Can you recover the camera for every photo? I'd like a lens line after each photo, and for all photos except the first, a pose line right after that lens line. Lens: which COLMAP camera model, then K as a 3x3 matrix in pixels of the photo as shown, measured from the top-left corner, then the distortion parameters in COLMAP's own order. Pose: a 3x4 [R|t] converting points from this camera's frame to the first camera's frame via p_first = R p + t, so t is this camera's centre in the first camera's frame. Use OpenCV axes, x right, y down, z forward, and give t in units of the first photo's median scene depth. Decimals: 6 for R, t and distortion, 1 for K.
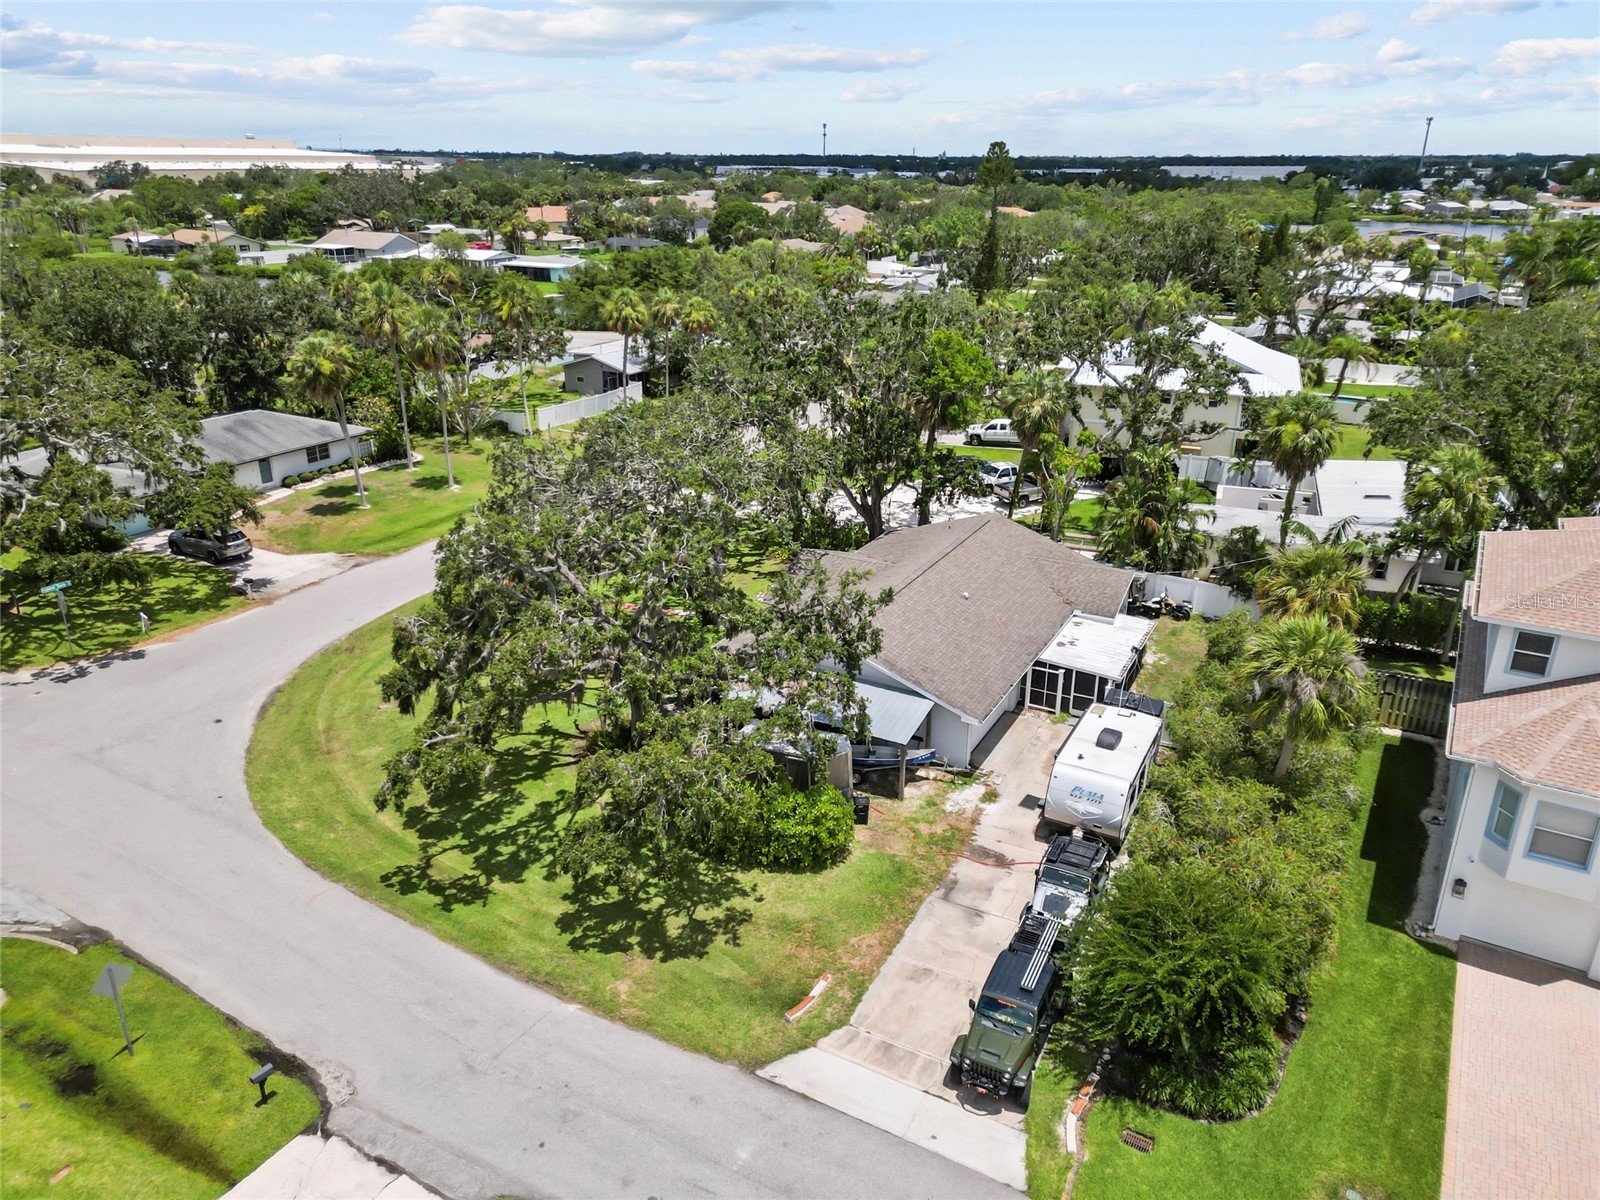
lens RADIAL K [[1136.2, 0, 800.0], [0, 1136.2, 600.0], [0, 0, 1]] dist [0.031529, -0.000498]
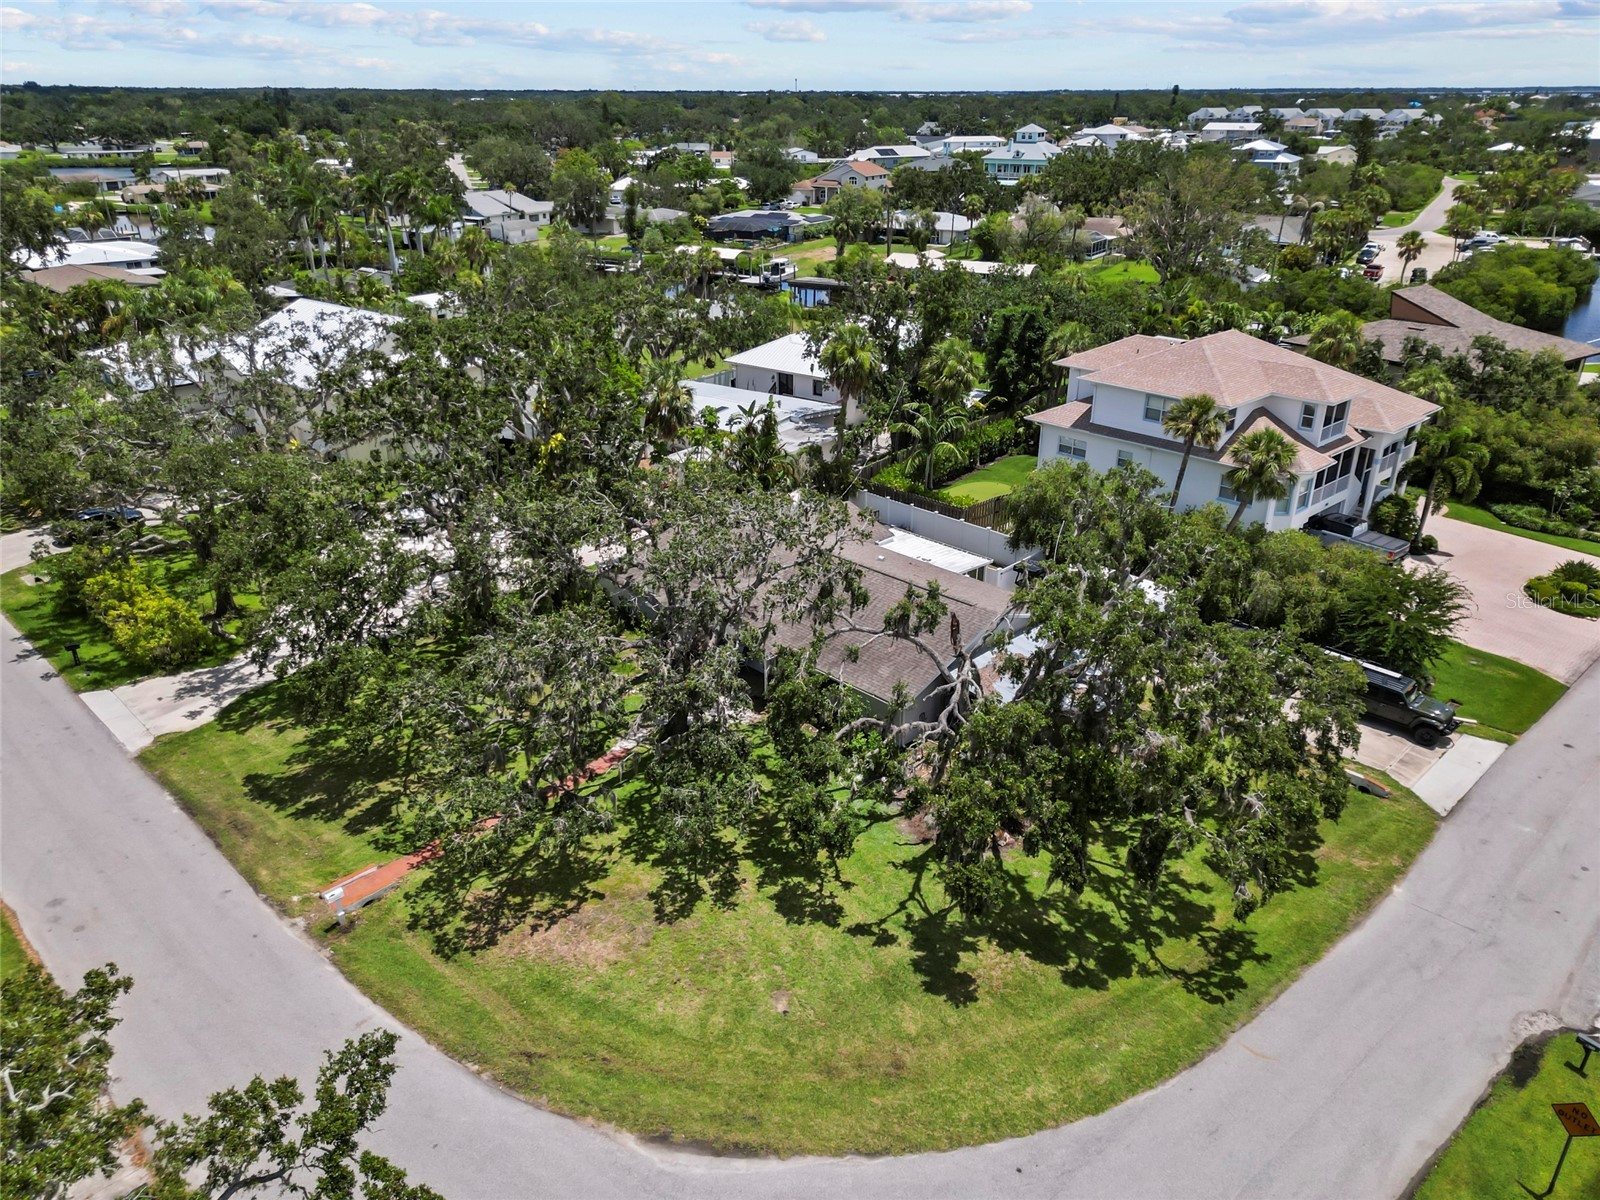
lens RADIAL K [[1126.8, 0, 800.0], [0, 1126.8, 600.0], [0, 0, 1]] dist [0.026779, -0.003354]
pose [[0.289159, -0.396227, 0.871431, -1.131288], [0.348630, 0.891391, 0.289619, -0.418624], [-0.891540, 0.220061, 0.395891, 0.882705]]
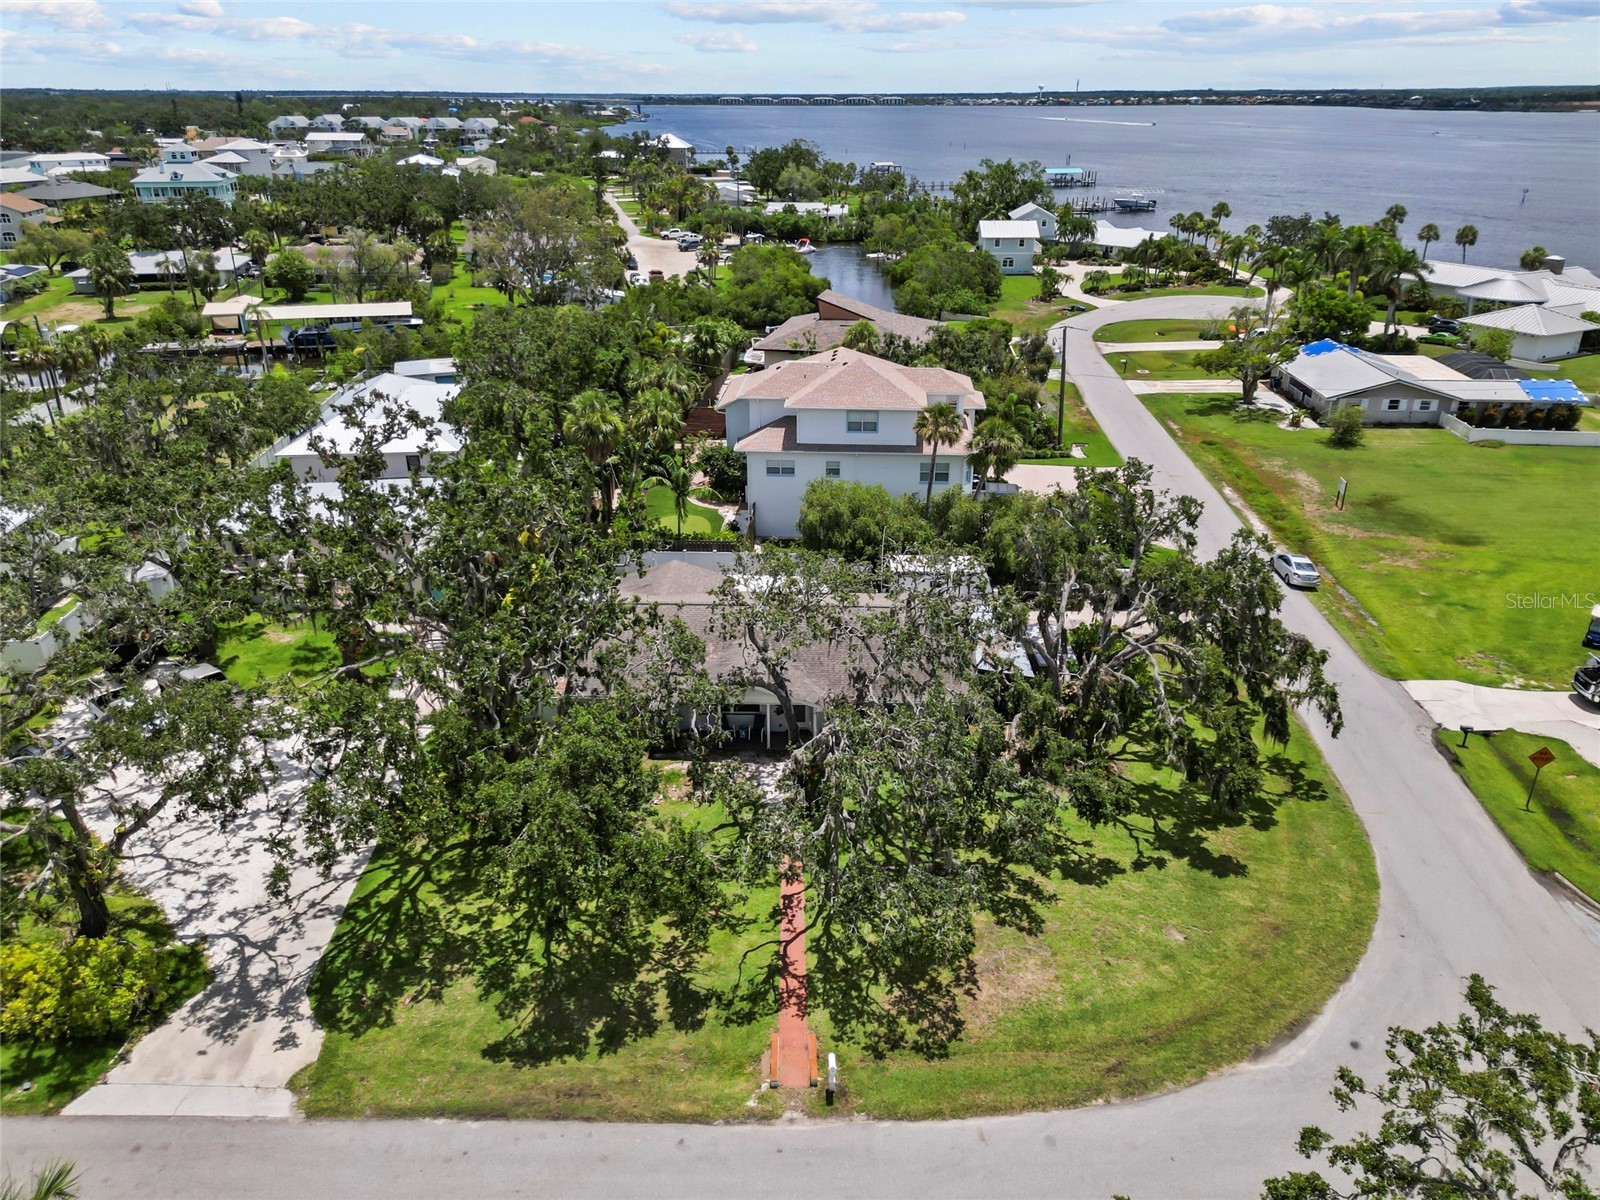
lens RADIAL K [[1136.2, 0, 800.0], [0, 1136.2, 600.0], [0, 0, 1]] dist [0.031529, -0.000498]
pose [[-0.443749, -0.367168, 0.817481, -1.113393], [0.323069, 0.785328, 0.528097, -0.850136], [-0.835891, 0.498445, -0.229868, 1.726349]]
